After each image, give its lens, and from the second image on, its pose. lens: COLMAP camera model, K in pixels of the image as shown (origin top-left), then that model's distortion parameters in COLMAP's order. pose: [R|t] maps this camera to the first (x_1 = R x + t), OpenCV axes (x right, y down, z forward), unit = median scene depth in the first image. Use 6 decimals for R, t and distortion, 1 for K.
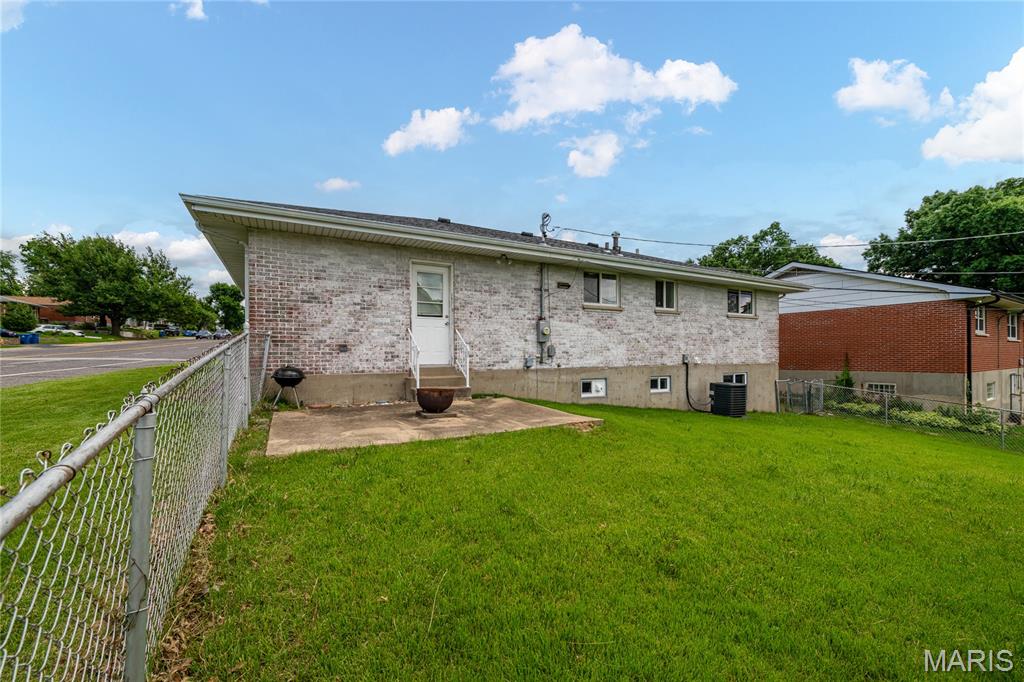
lens RADIAL K [[421.0, 0, 512.7], [0, 421.0, 336.8], [0, 0, 1]] dist [-0.000475, 0.001409]
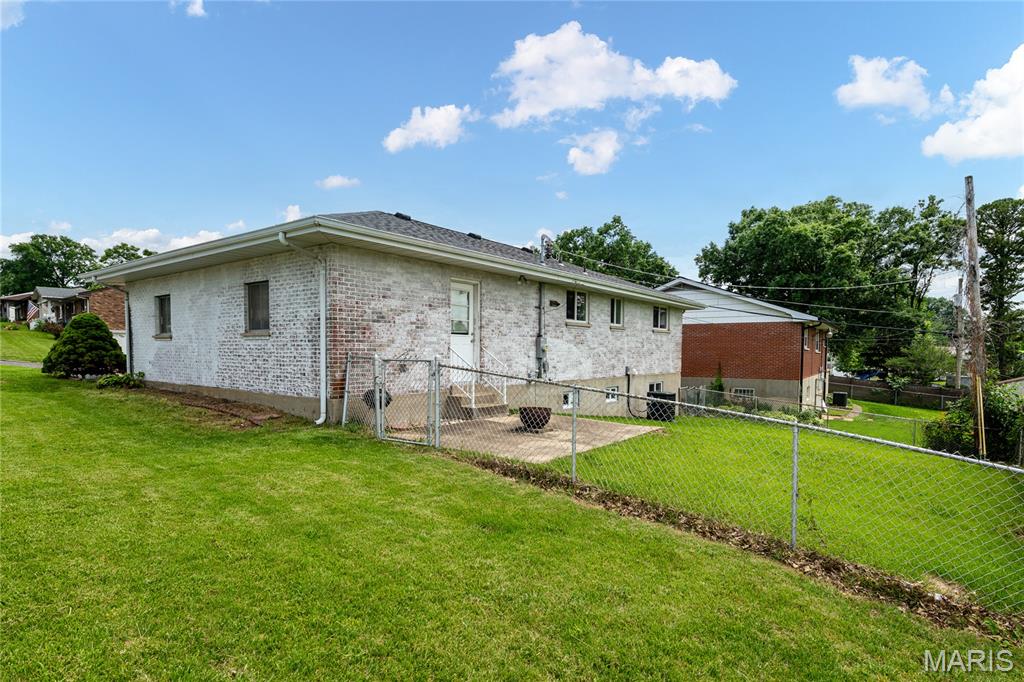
lens RADIAL K [[532.8, 0, 511.0], [0, 532.8, 345.6], [0, 0, 1]] dist [-0.006318, -0.000700]
pose [[0.921106, 0.015573, 0.388999, -0.479146], [-0.028501, 0.999216, 0.027485, -0.048938], [-0.388266, -0.036403, 0.920828, -0.181206]]
